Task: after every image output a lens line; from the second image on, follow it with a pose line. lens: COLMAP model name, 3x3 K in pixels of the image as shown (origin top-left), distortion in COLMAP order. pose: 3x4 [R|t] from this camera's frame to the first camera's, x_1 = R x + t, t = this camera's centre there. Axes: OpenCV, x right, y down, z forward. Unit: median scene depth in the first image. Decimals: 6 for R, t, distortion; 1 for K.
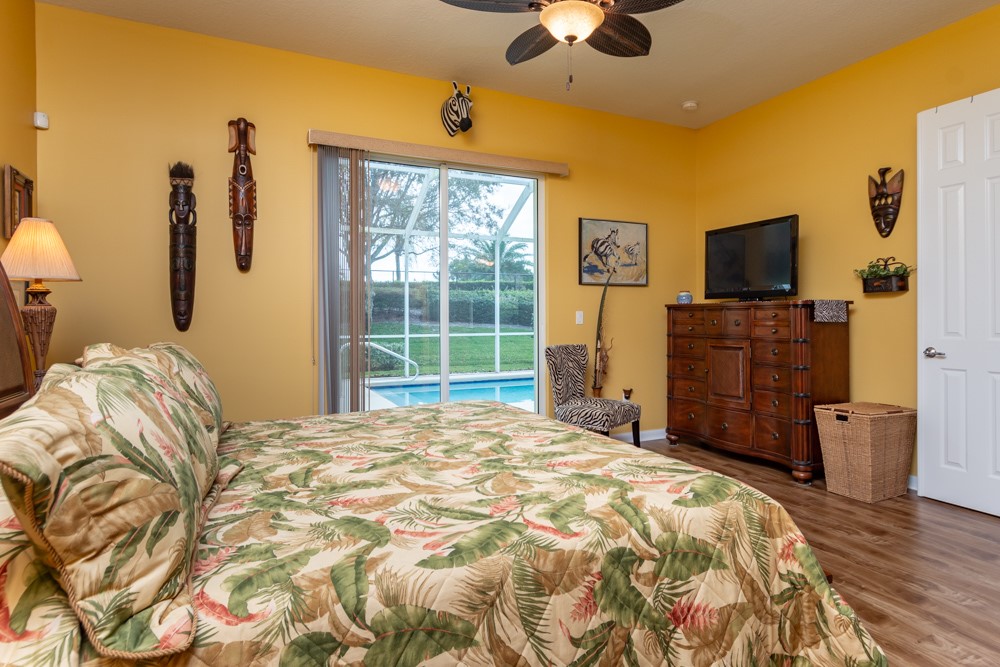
lens RADIAL K [[550.8, 0, 497.8], [0, 550.8, 330.0], [0, 0, 1]] dist [0.000282, -0.000339]
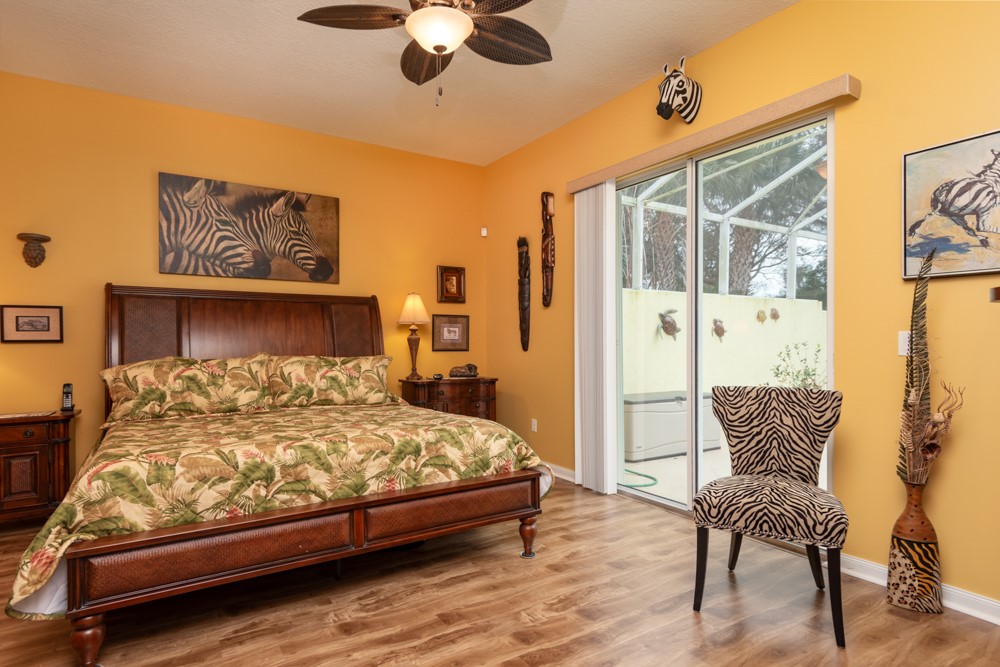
lens RADIAL K [[550.8, 0, 497.8], [0, 550.8, 330.0], [0, 0, 1]] dist [0.000282, -0.000339]
pose [[0.146302, -0.020744, -0.989022, 0.614606], [-0.010865, 0.999686, -0.022575, -0.017725], [0.989180, 0.014048, 0.146031, 0.529740]]
